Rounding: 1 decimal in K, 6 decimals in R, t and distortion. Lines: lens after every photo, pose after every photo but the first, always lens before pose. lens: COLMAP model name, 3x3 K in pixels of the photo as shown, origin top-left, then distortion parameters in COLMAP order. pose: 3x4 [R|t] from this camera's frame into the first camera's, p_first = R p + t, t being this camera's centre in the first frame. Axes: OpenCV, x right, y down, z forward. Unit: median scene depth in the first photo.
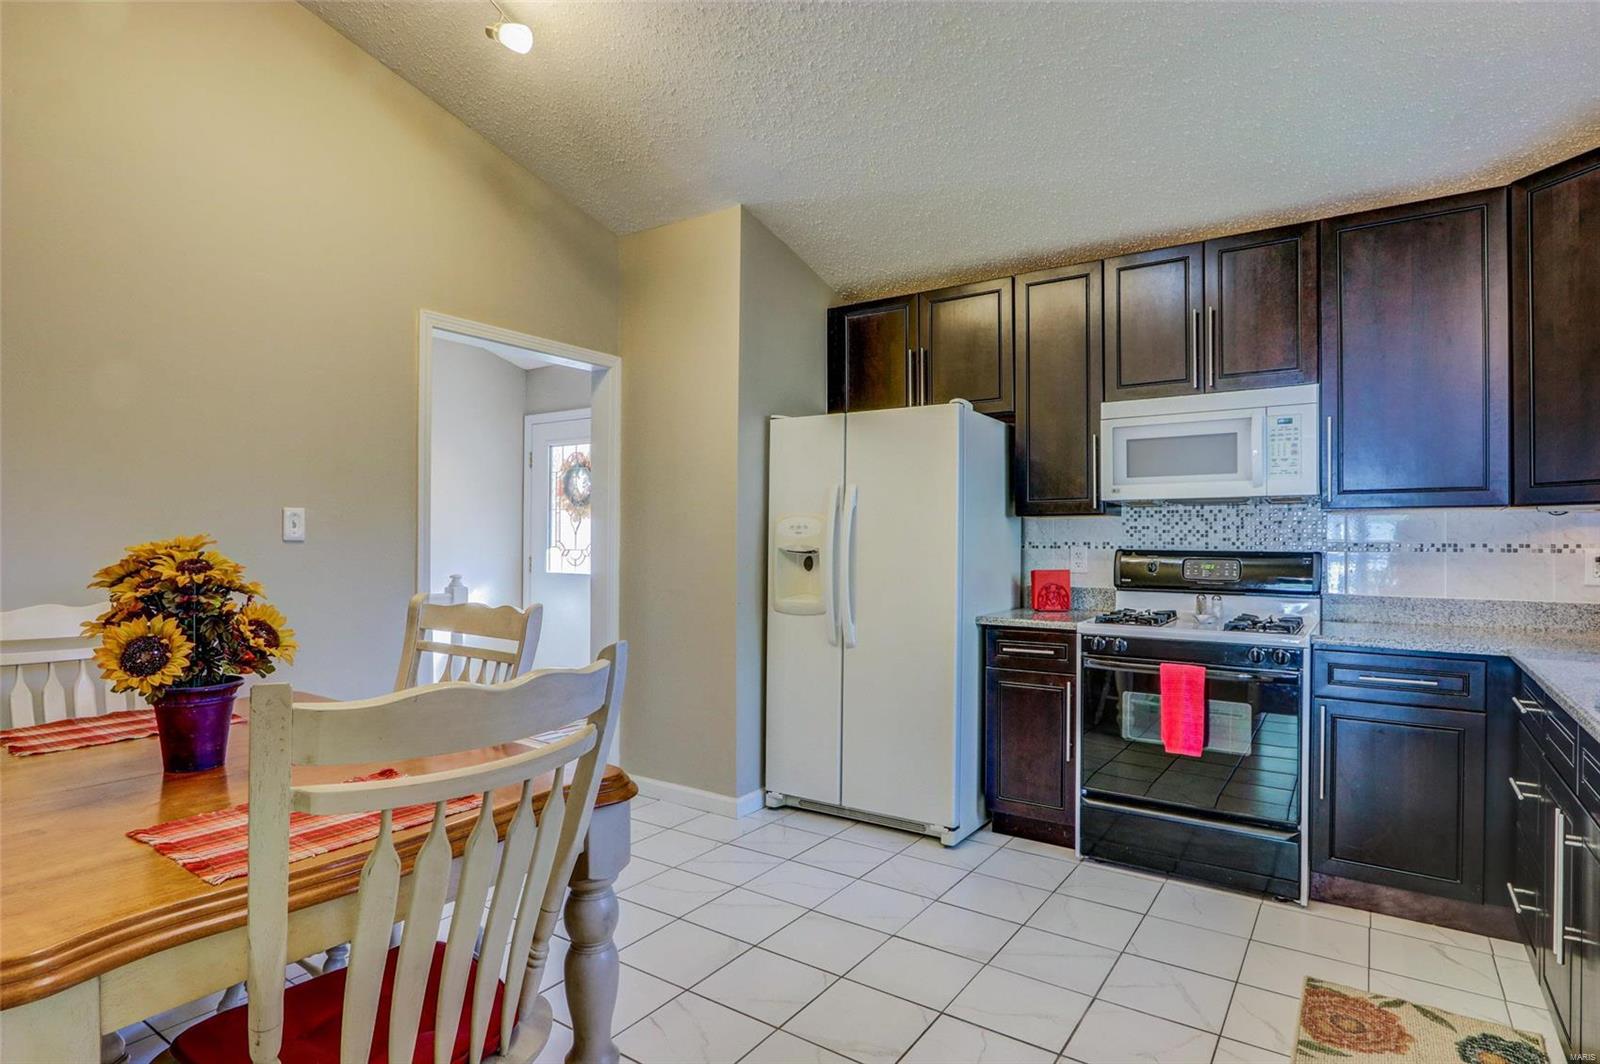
lens RADIAL K [[871.6, 0, 806.3], [0, 871.6, 529.7], [0, 0, 1]] dist [-0.017216, 0.003855]
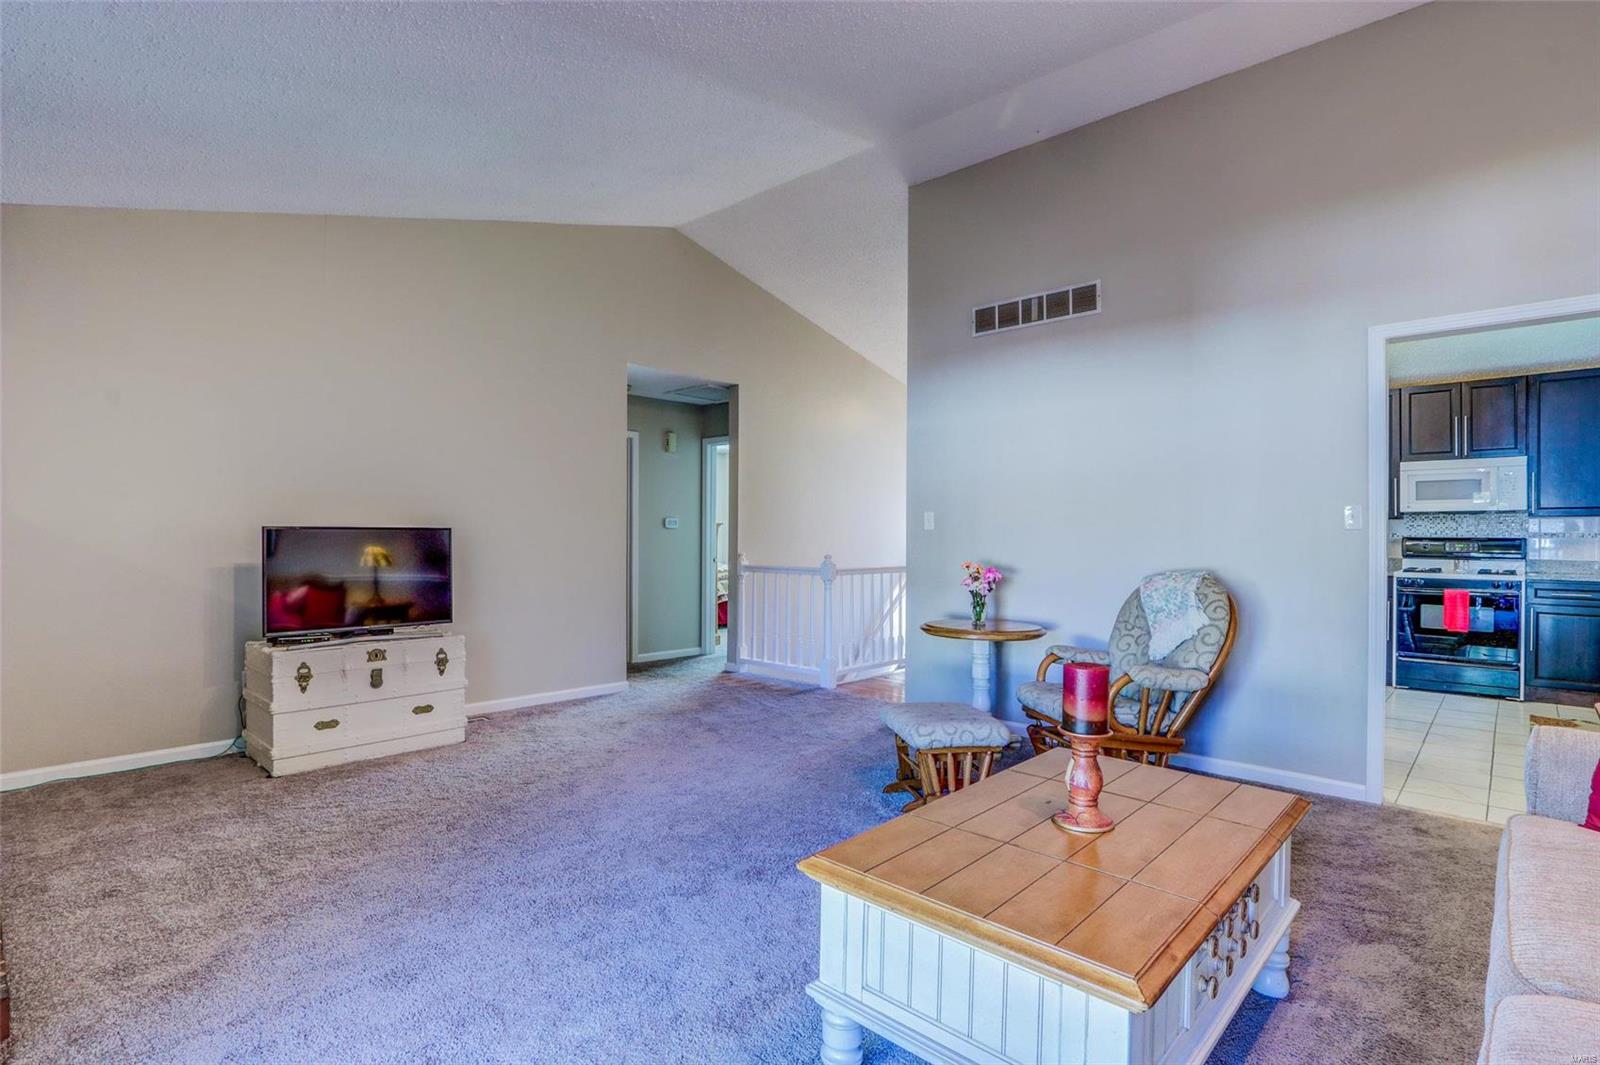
lens RADIAL K [[799.0, 0, 802.1], [0, 799.0, 534.0], [0, 0, 1]] dist [-0.014164, -0.000271]
pose [[0.990946, 0.006983, -0.134081, -0.839436], [-0.006793, 0.999975, 0.001871, 0.025017], [0.134091, -0.000943, 0.990969, -1.060488]]
